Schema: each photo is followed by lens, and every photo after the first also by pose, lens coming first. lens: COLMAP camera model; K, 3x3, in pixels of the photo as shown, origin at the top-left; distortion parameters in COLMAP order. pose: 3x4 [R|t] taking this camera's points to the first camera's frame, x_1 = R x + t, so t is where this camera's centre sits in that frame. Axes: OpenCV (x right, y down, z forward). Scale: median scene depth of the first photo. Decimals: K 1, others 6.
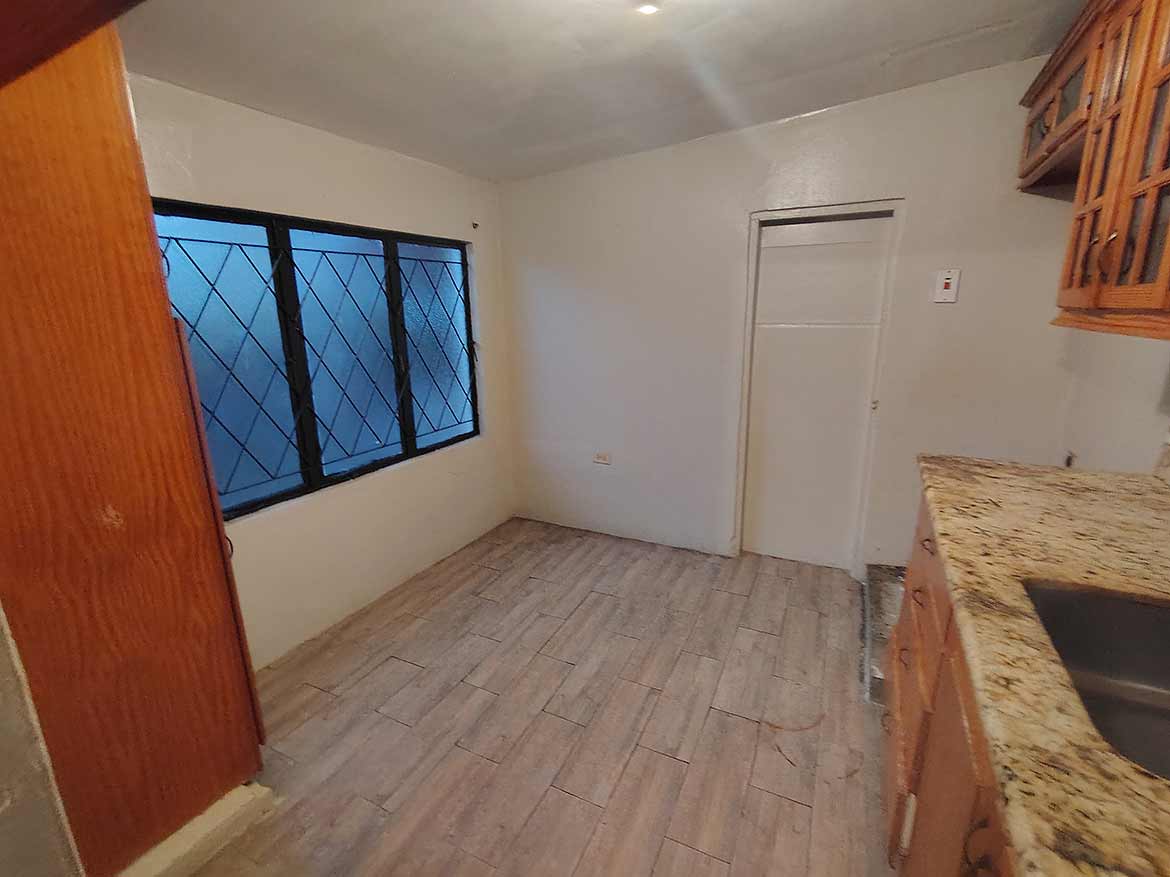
lens RADIAL K [[545.0, 0, 582.0], [0, 545.0, 443.0], [0, 0, 1]] dist [-0.001234, -0.000138]
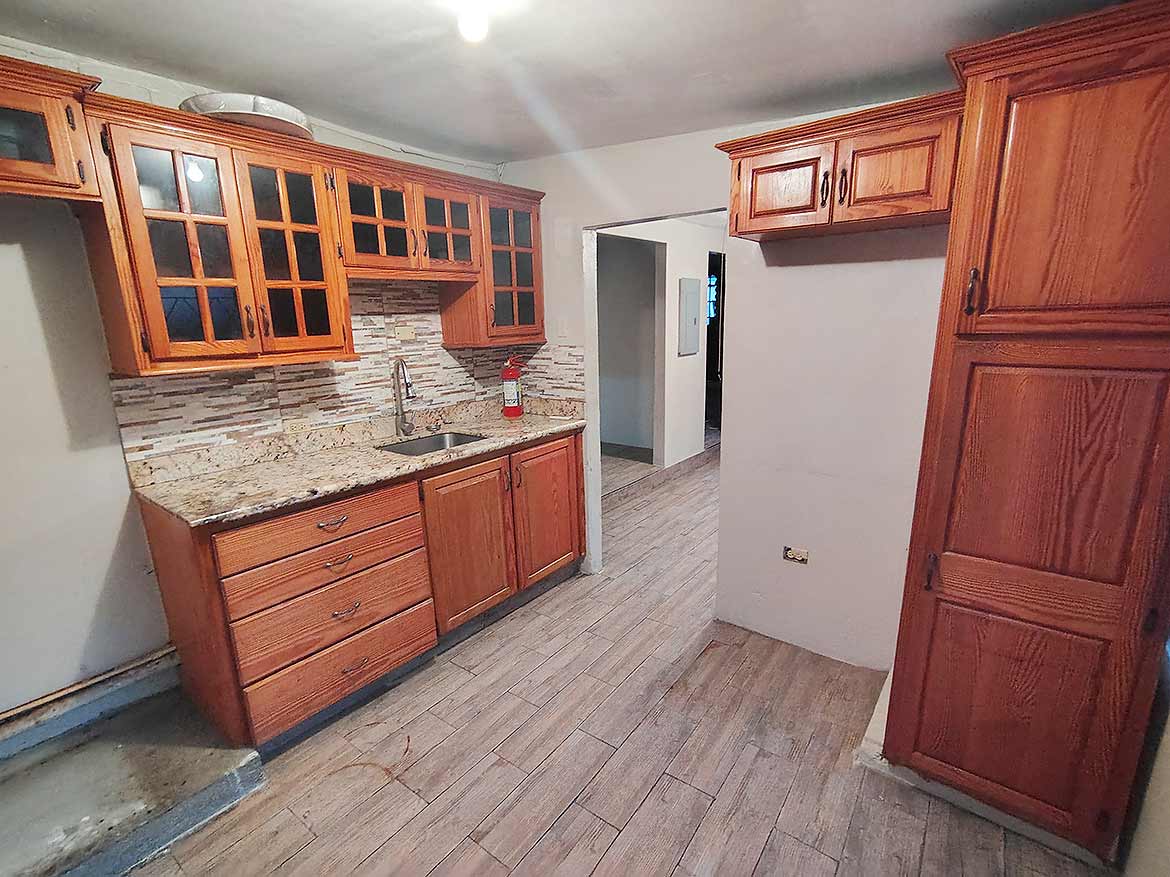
lens RADIAL K [[545.0, 0, 582.0], [0, 545.0, 443.0], [0, 0, 1]] dist [-0.001234, -0.000138]
pose [[-0.981997, -0.004052, 0.188853, -0.216898], [0.083867, 0.886478, 0.455108, -0.521960], [-0.169258, 0.462753, -0.870179, 1.861124]]
